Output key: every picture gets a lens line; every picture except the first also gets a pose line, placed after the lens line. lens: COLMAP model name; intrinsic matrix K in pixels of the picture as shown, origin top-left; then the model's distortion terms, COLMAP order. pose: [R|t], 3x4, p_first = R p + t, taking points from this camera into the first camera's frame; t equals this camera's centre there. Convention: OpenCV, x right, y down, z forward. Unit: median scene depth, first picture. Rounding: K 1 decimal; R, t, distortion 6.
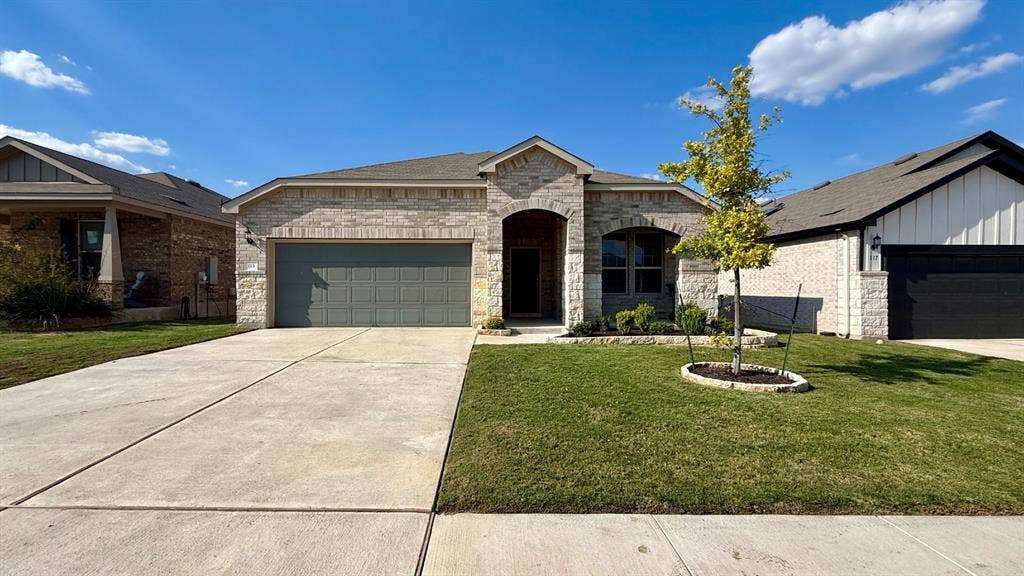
lens RADIAL K [[410.8, 0, 505.6], [0, 410.8, 289.3], [0, 0, 1]] dist [0.000692, -0.000270]
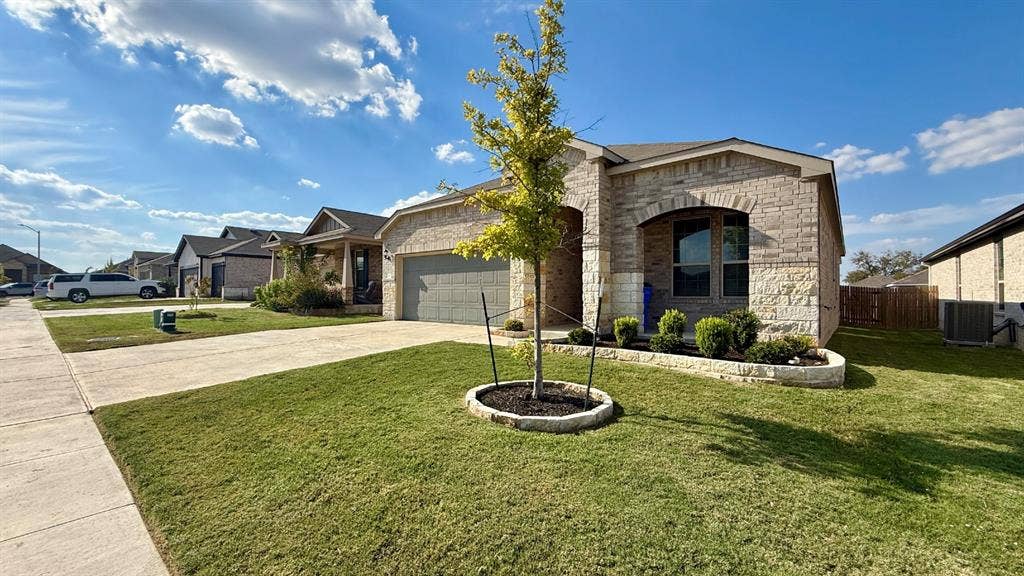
lens RADIAL K [[410.8, 0, 509.3], [0, 410.8, 288.9], [0, 0, 1]] dist [0.000692, -0.000270]
pose [[0.742372, -0.007561, -0.669945, 0.617546], [-0.002240, 0.999903, -0.013768, 0.007903], [0.669984, 0.011722, 0.742283, 0.231622]]
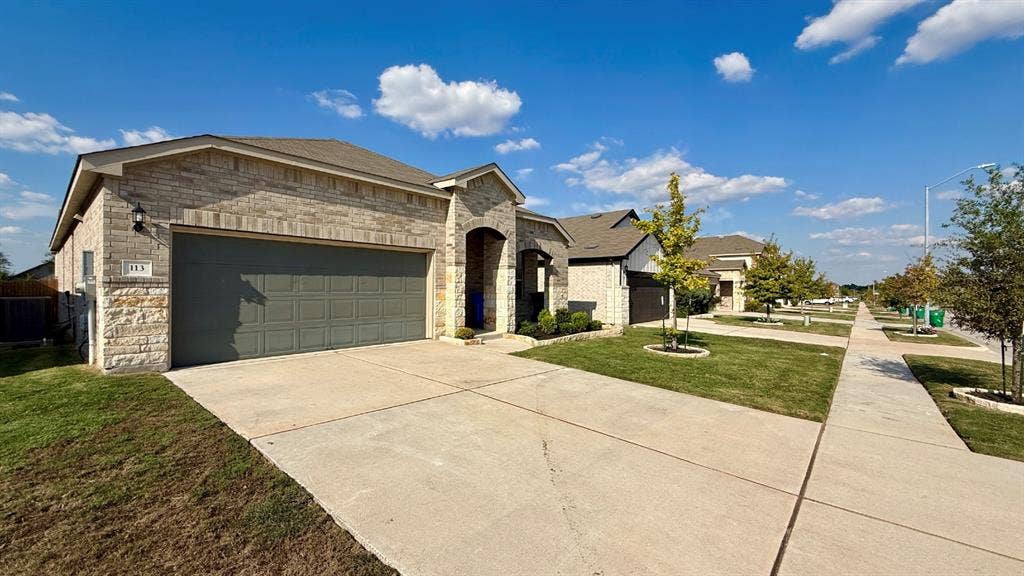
lens RADIAL K [[410.8, 0, 513.6], [0, 410.8, 290.7], [0, 0, 1]] dist [0.000692, -0.000270]
pose [[0.670913, -0.000460, 0.741536, -0.685627], [-0.001809, 0.999996, 0.002257, -0.026723], [-0.741534, -0.002856, 0.670910, 0.201321]]
